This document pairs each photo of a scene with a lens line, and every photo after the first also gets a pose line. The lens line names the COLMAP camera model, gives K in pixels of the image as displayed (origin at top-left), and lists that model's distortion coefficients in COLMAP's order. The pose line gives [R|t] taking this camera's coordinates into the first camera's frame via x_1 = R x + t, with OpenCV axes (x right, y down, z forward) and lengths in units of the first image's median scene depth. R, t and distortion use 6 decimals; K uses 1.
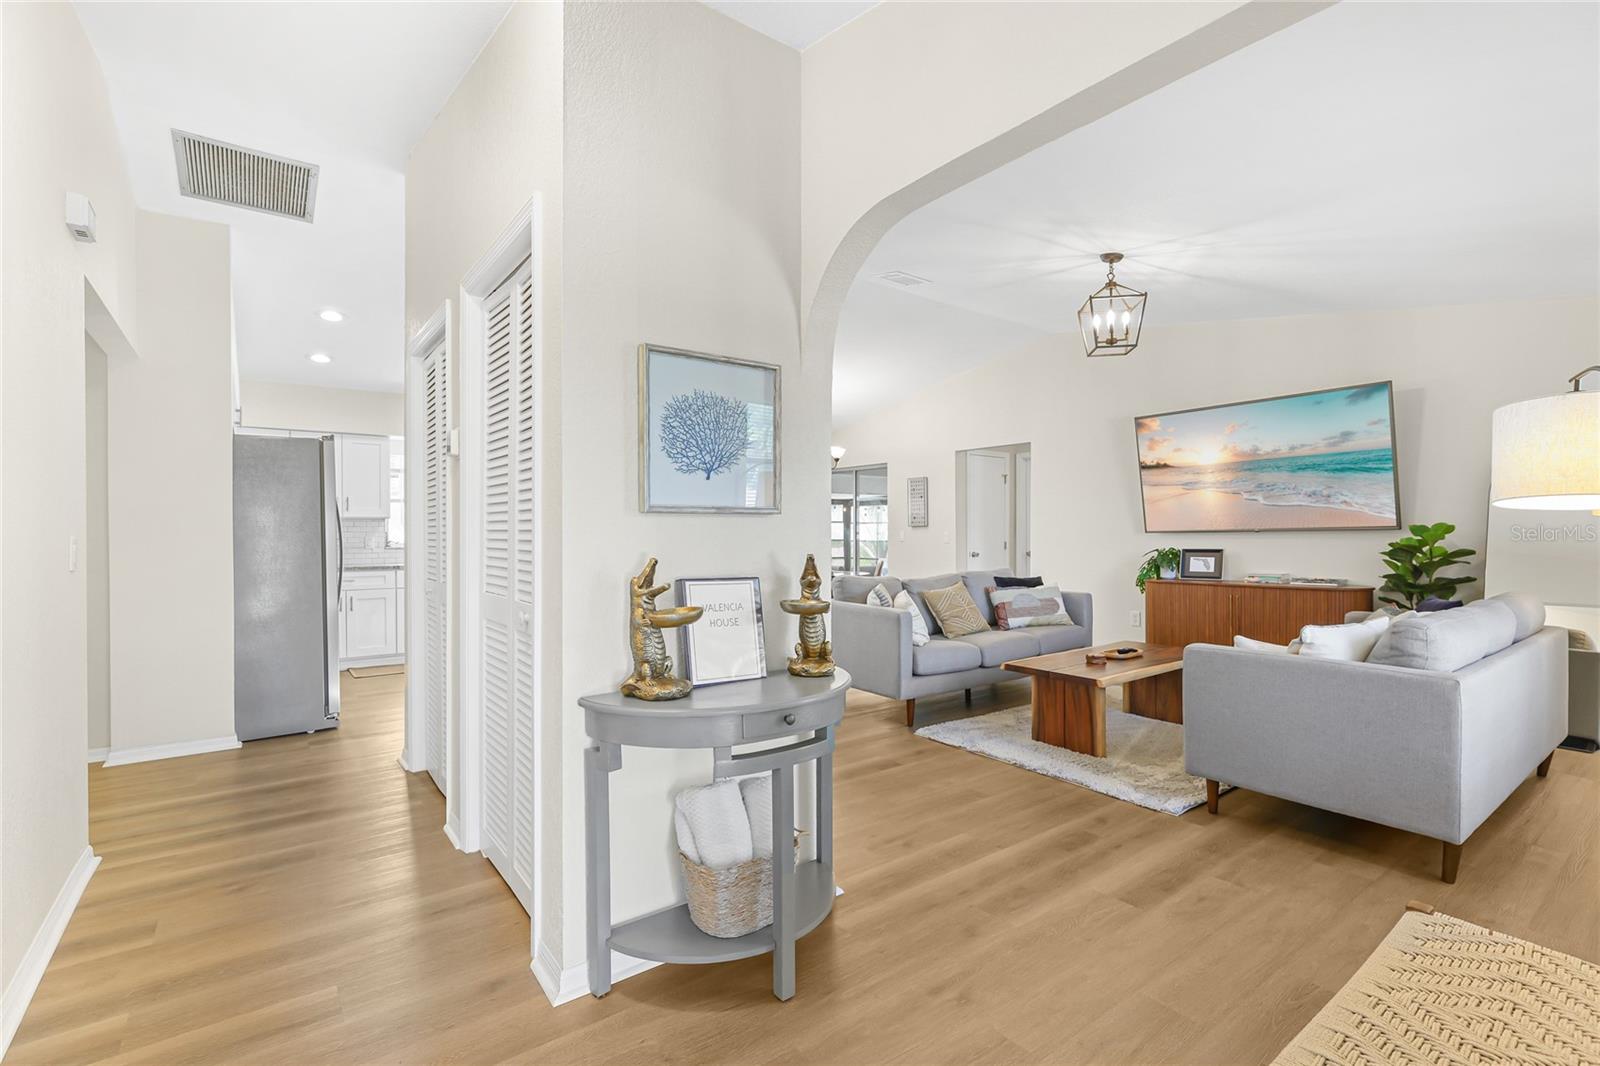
lens RADIAL K [[726.4, 0, 798.5], [0, 726.4, 536.6], [0, 0, 1]] dist [0.000333, -0.000360]
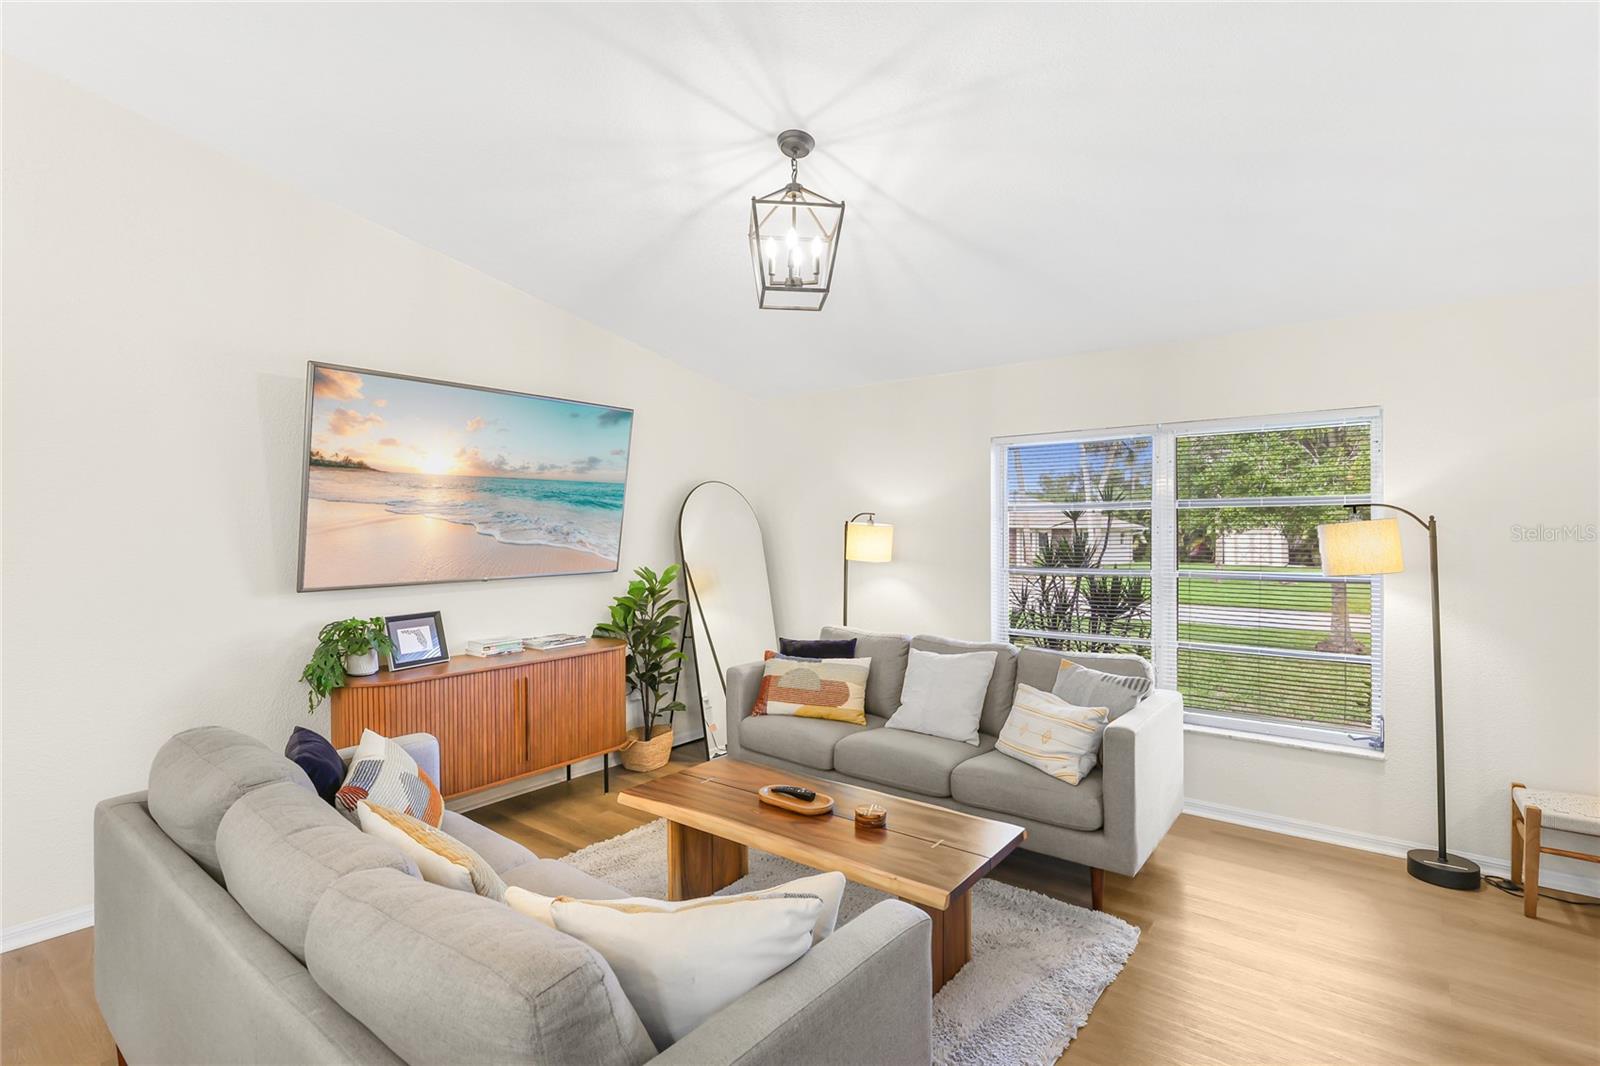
lens RADIAL K [[760.6, 0, 800.0], [0, 760.6, 533.0], [0, 0, 1]] dist [-0.001381, -0.000103]
pose [[-0.266874, 0.010255, 0.963677, -0.145652], [0.009200, 0.999925, -0.008093, -0.045780], [-0.963688, 0.006707, -0.266948, 0.951119]]
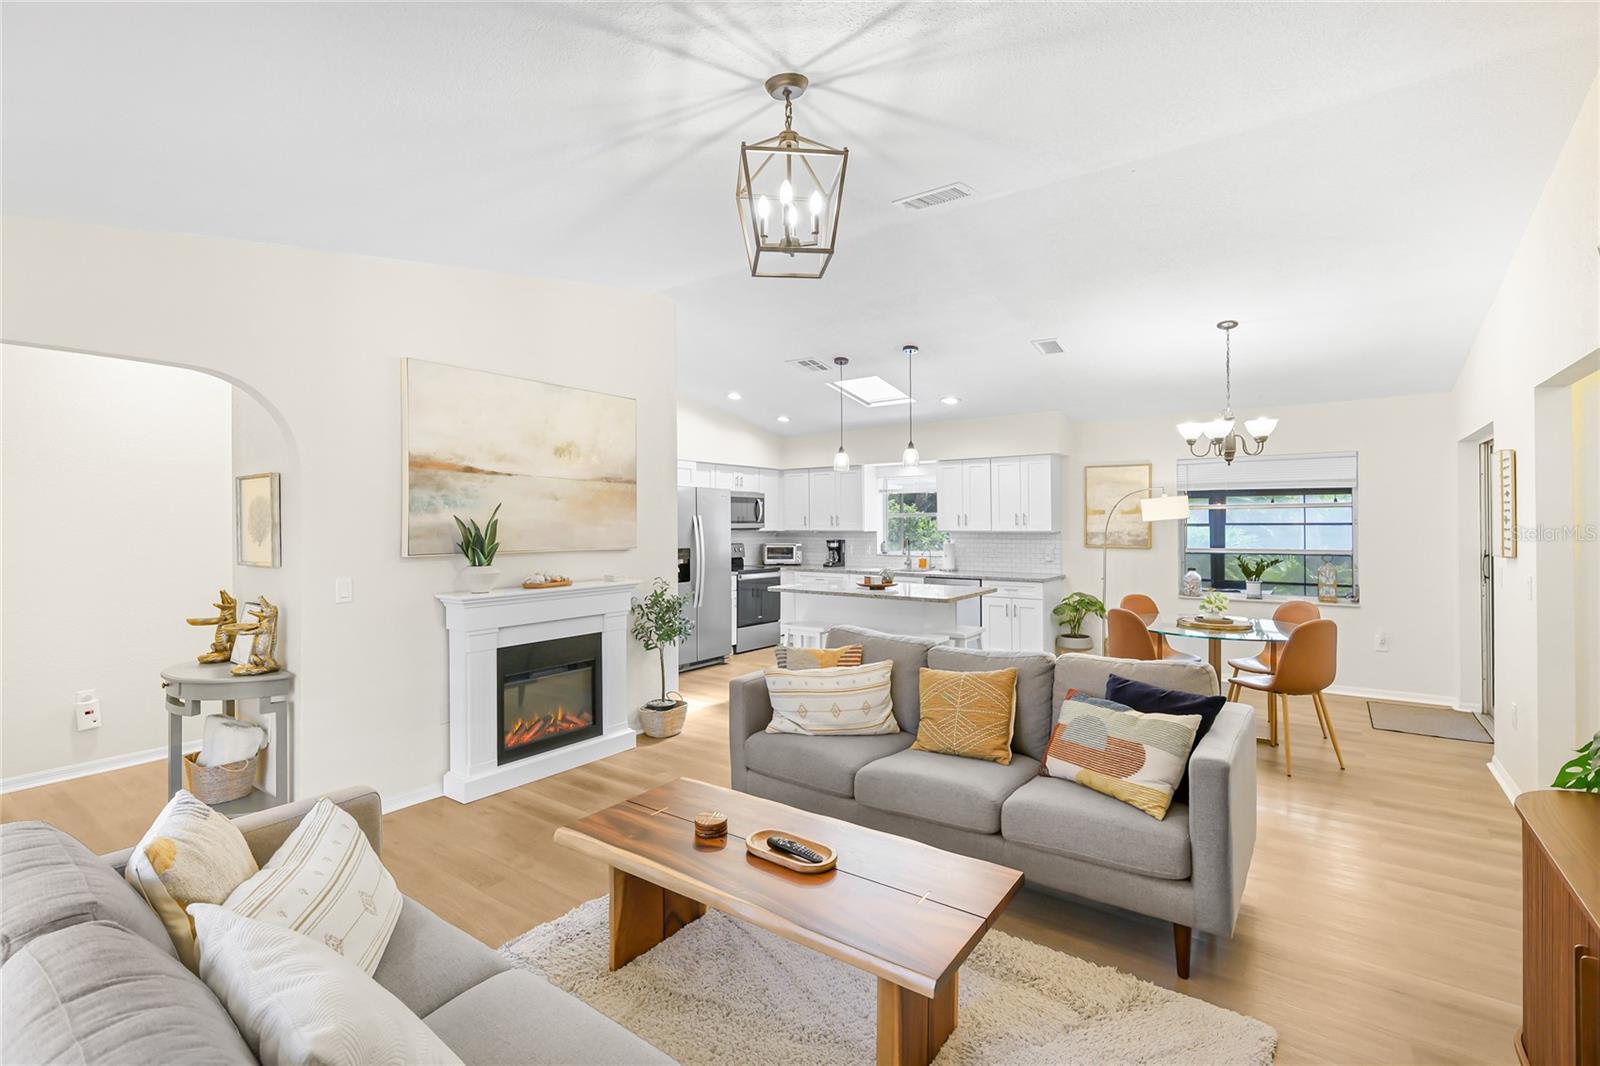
lens RADIAL K [[717.1, 0, 779.1], [0, 717.1, 519.5], [0, 0, 1]] dist [0.000217, -0.000046]
pose [[0.281146, -0.000628, -0.959665, 0.757488], [-0.002050, 0.999997, -0.001255, -0.058045], [0.959663, 0.002320, 0.281144, 0.693926]]
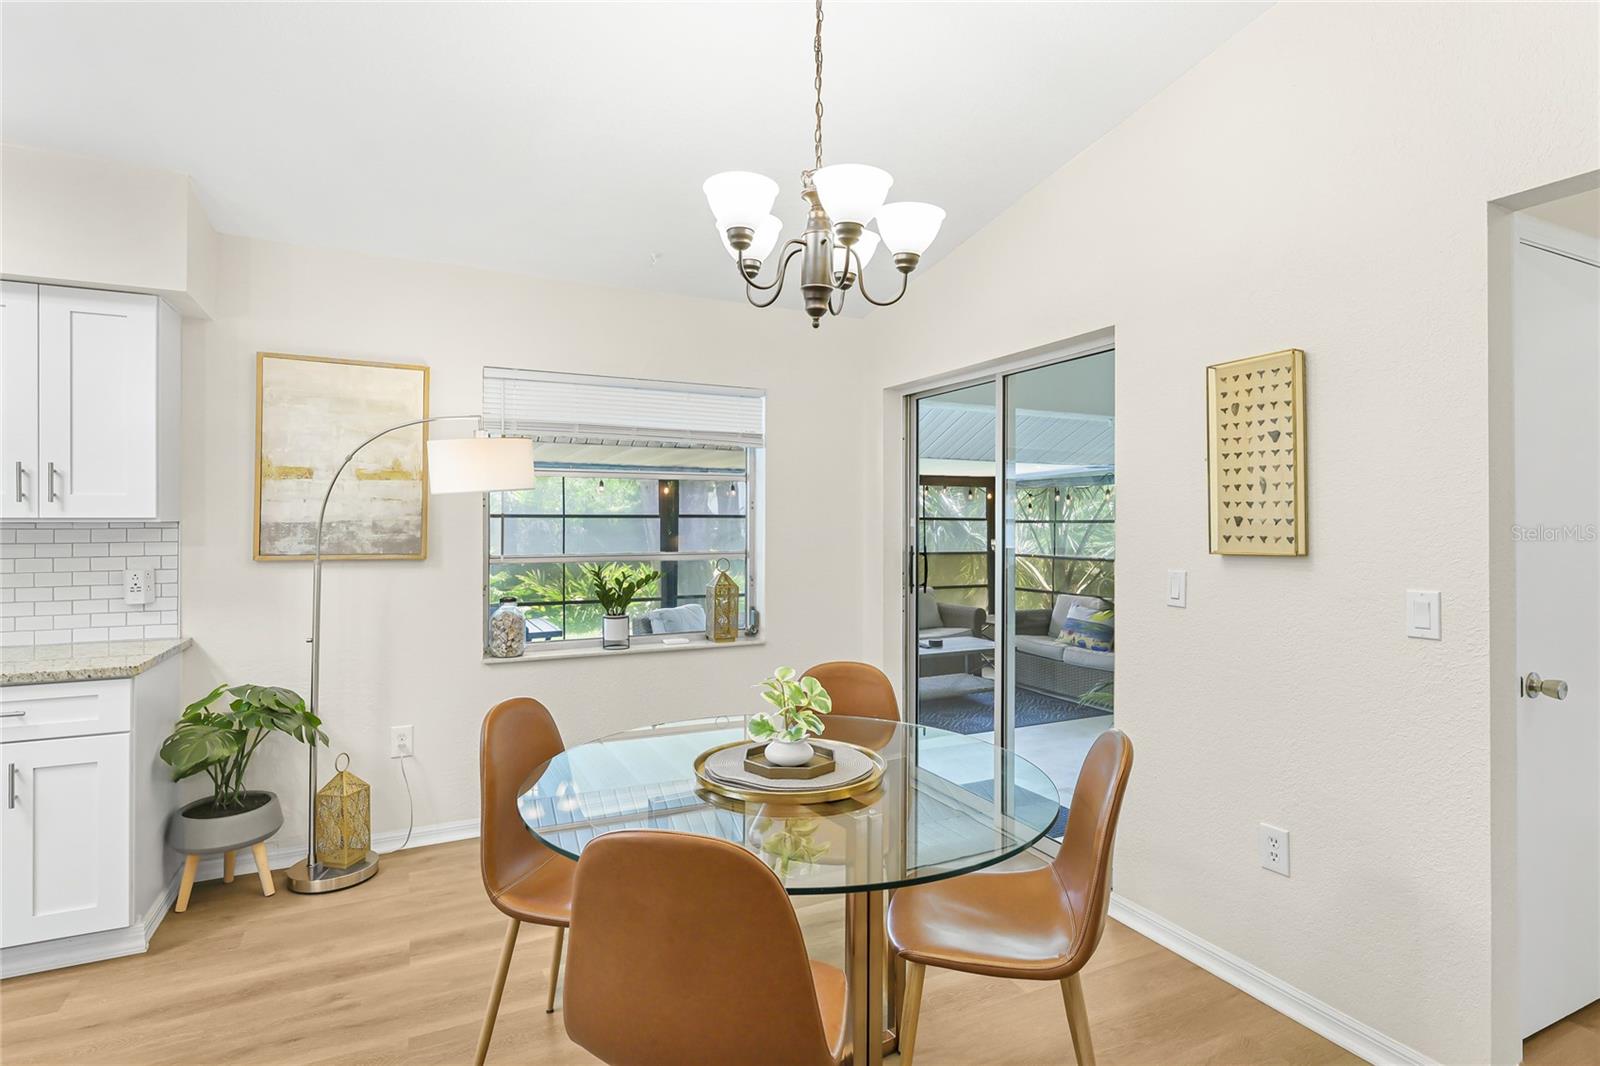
lens RADIAL K [[783.9, 0, 795.6], [0, 783.9, 521.6], [0, 0, 1]] dist [-0.003748, -0.001020]
pose [[0.982854, 0.005920, -0.184292, 0.097659], [-0.007409, 0.999945, -0.007391, -0.035973], [0.184238, 0.008630, 0.982844, 1.151107]]
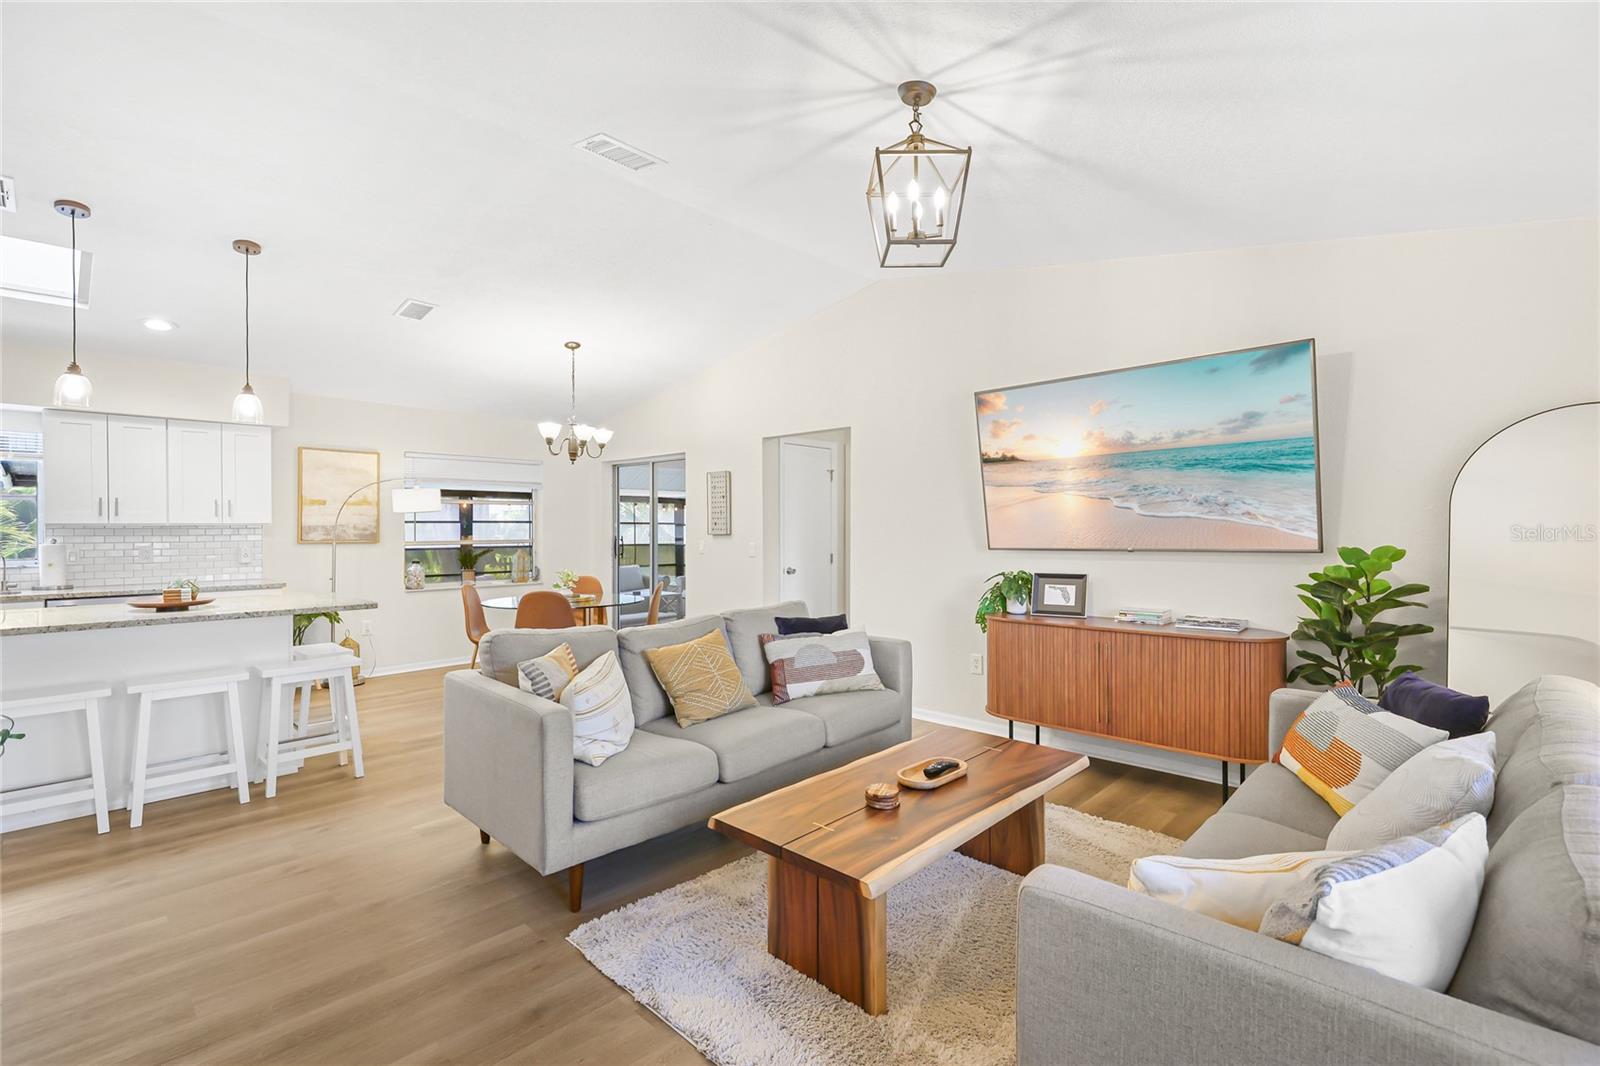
lens RADIAL K [[729.5, 0, 800.0], [0, 729.5, 533.0], [0, 0, 1]] dist [0.001924, 0.000188]
pose [[0.986345, 0.001889, 0.164683, 0.197530], [-0.001887, 0.999998, -0.000171, -0.025907], [-0.164683, -0.000142, 0.986347, 0.356350]]
